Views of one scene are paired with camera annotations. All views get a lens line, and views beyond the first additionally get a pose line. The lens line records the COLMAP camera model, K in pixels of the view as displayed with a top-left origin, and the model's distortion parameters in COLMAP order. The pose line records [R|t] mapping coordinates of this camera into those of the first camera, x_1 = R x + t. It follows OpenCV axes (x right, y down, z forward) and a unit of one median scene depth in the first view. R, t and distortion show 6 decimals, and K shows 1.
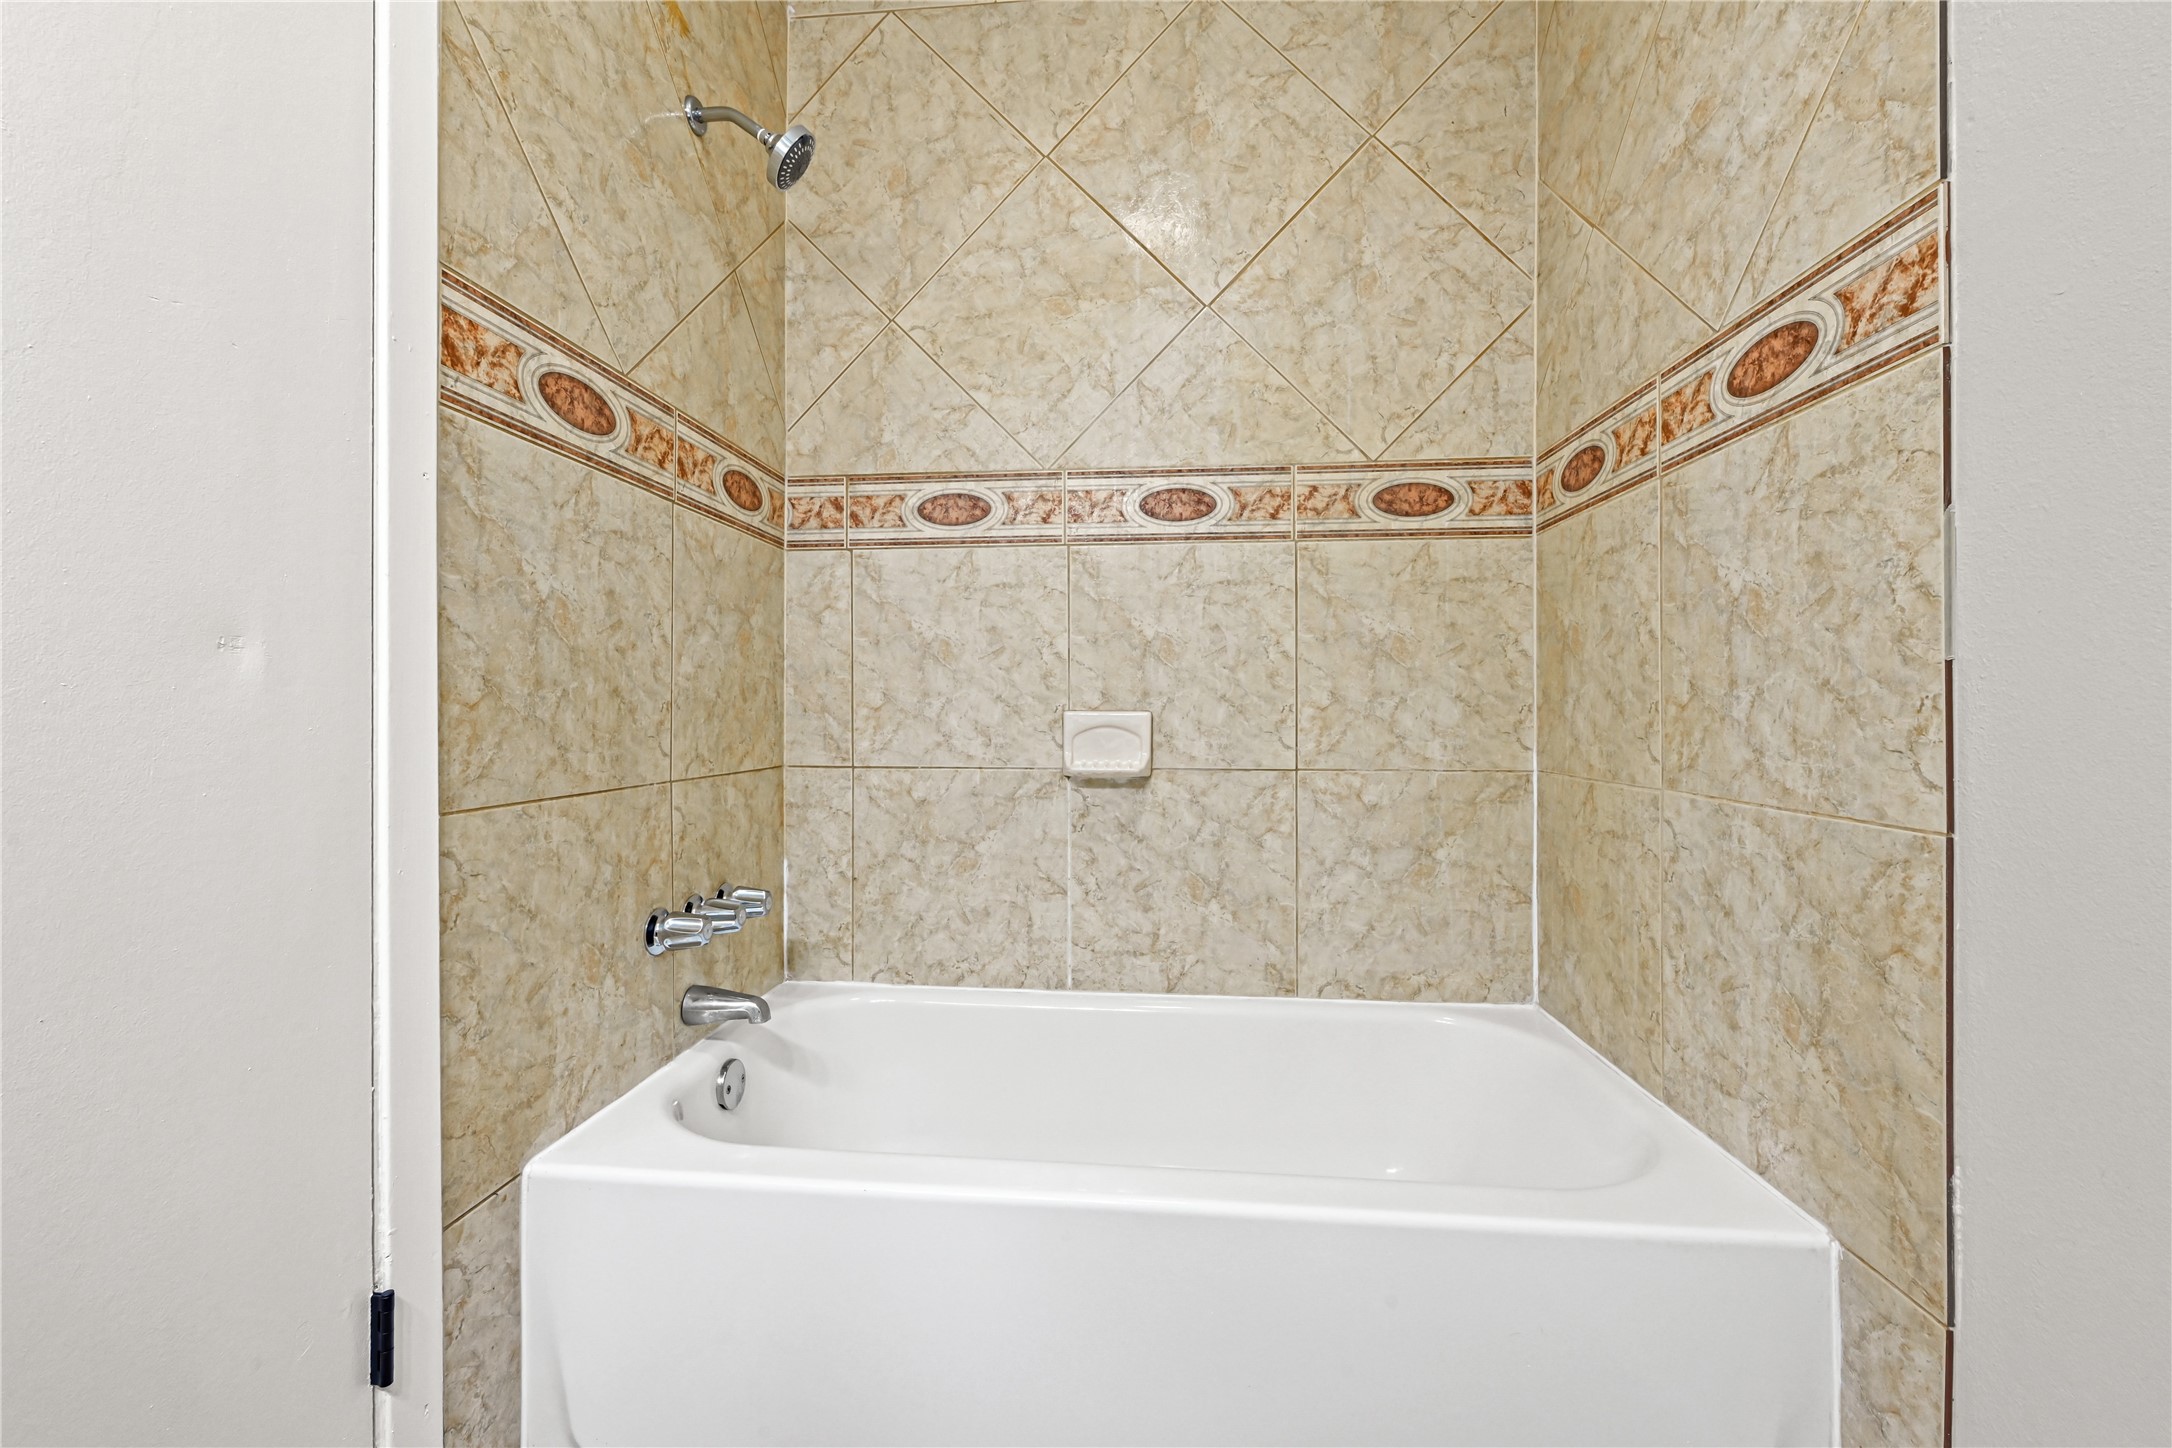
lens RADIAL K [[858.6, 0, 1096.3], [0, 858.6, 708.7], [0, 0, 1]] dist [0.000094, -0.000376]
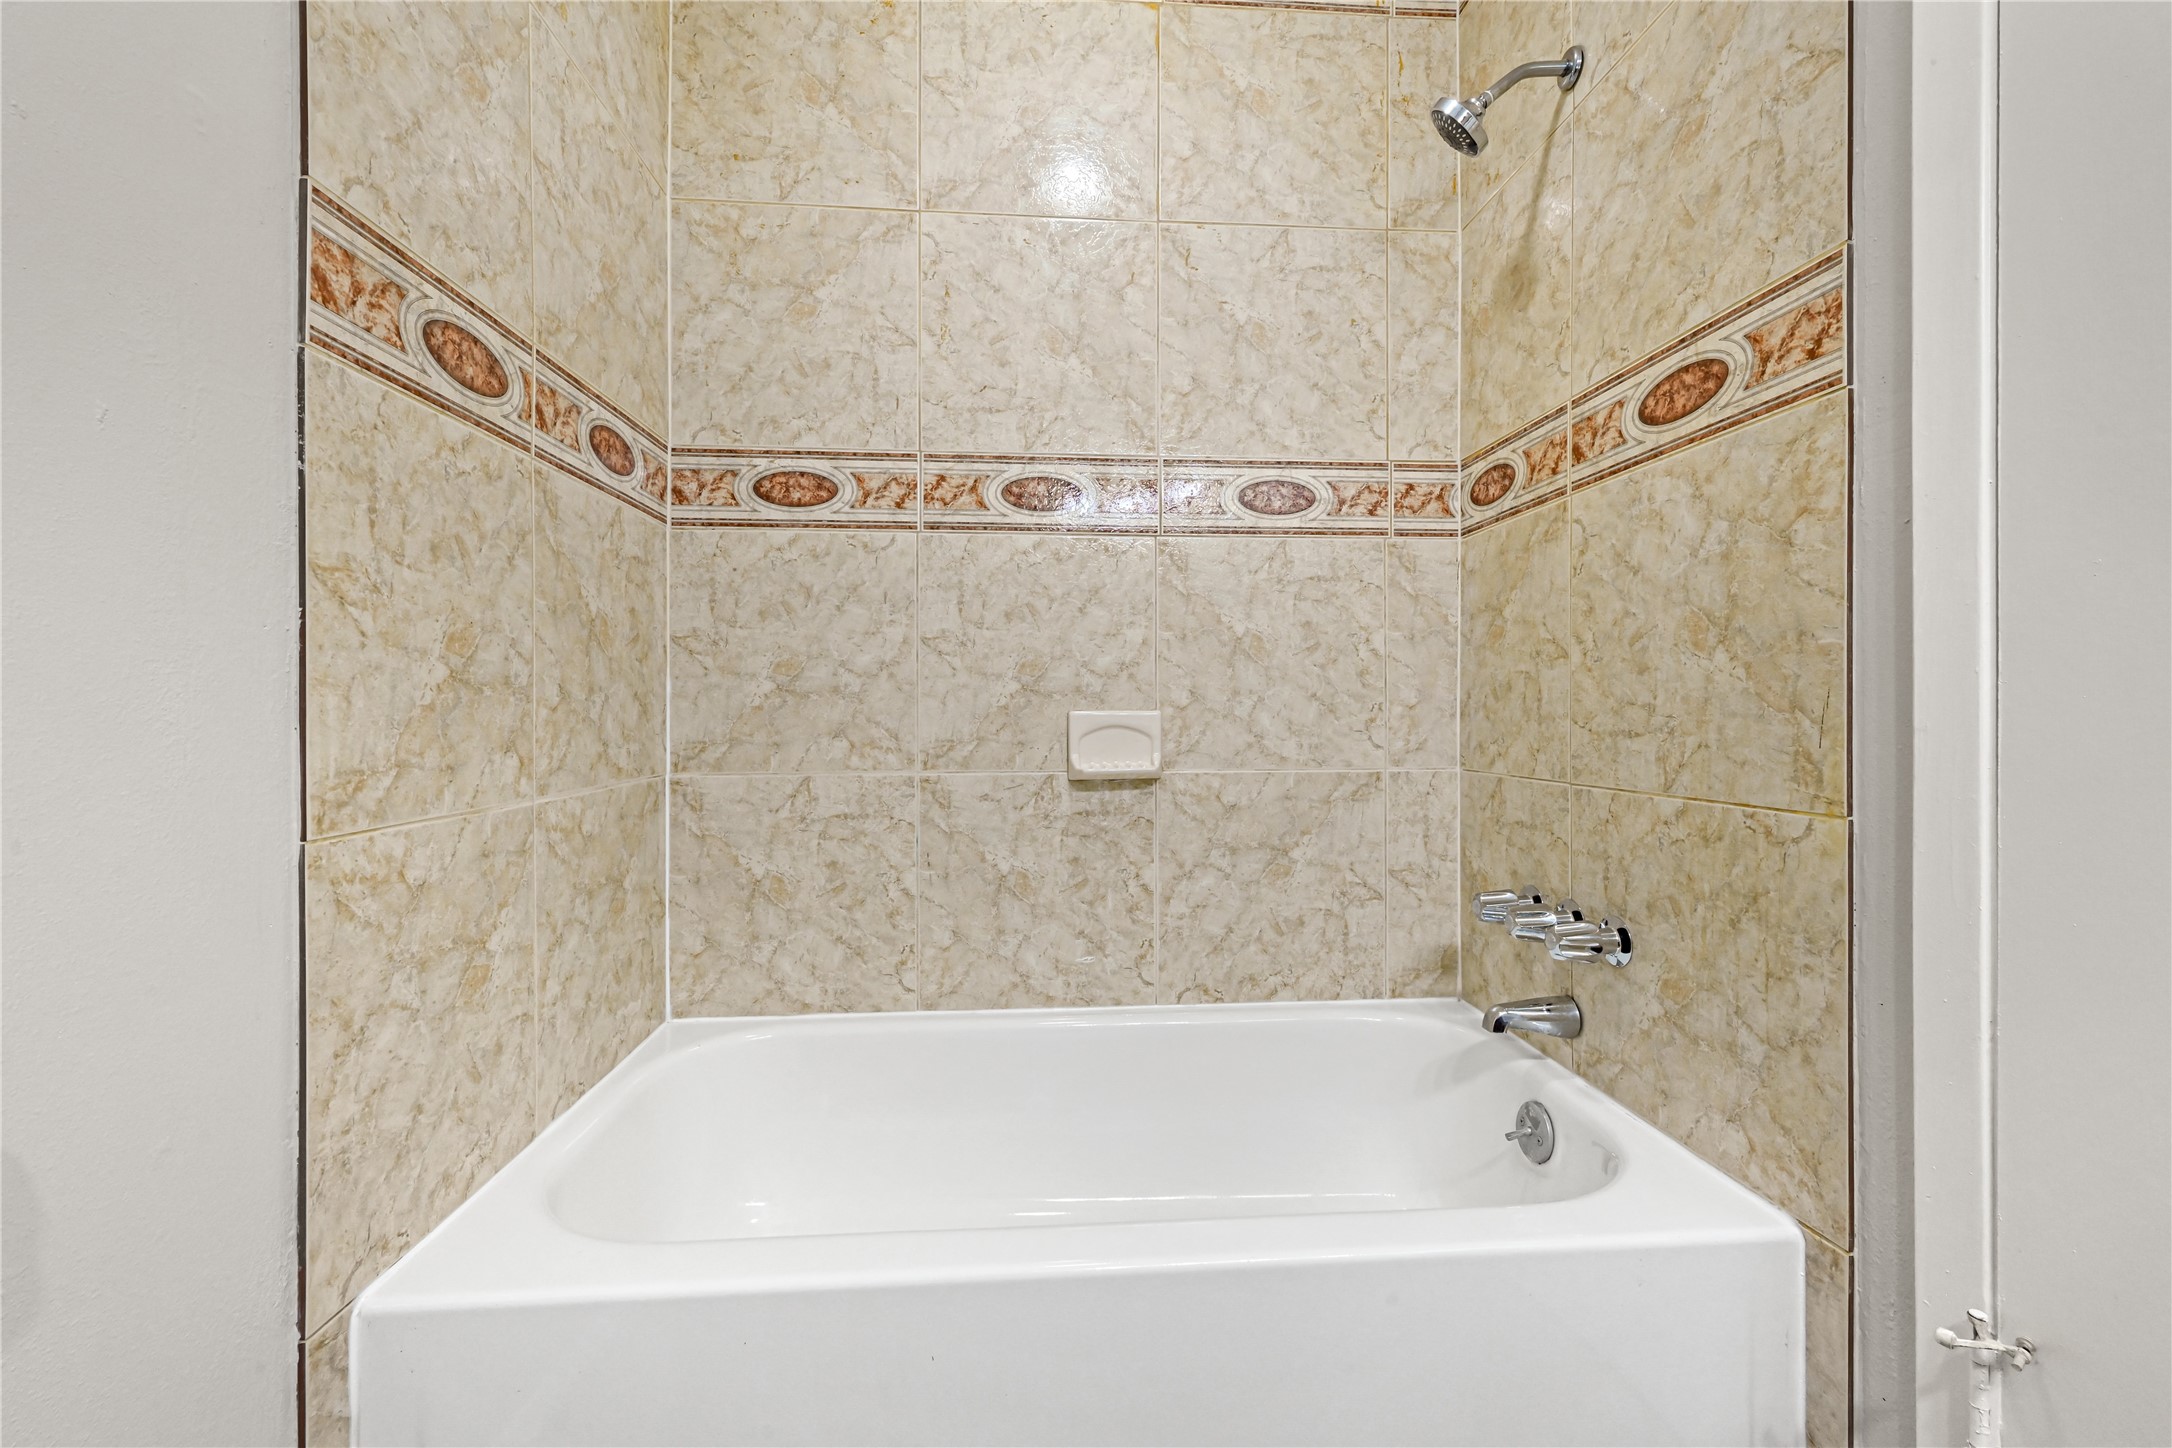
lens RADIAL K [[858.6, 0, 1086.3], [0, 858.6, 728.2], [0, 0, 1]] dist [0.000094, -0.000376]
pose [[0.985427, -0.004739, 0.170032, -0.156798], [0.000988, 0.999755, 0.022135, 0.000423], [-0.170096, -0.021644, 0.985190, 0.032493]]
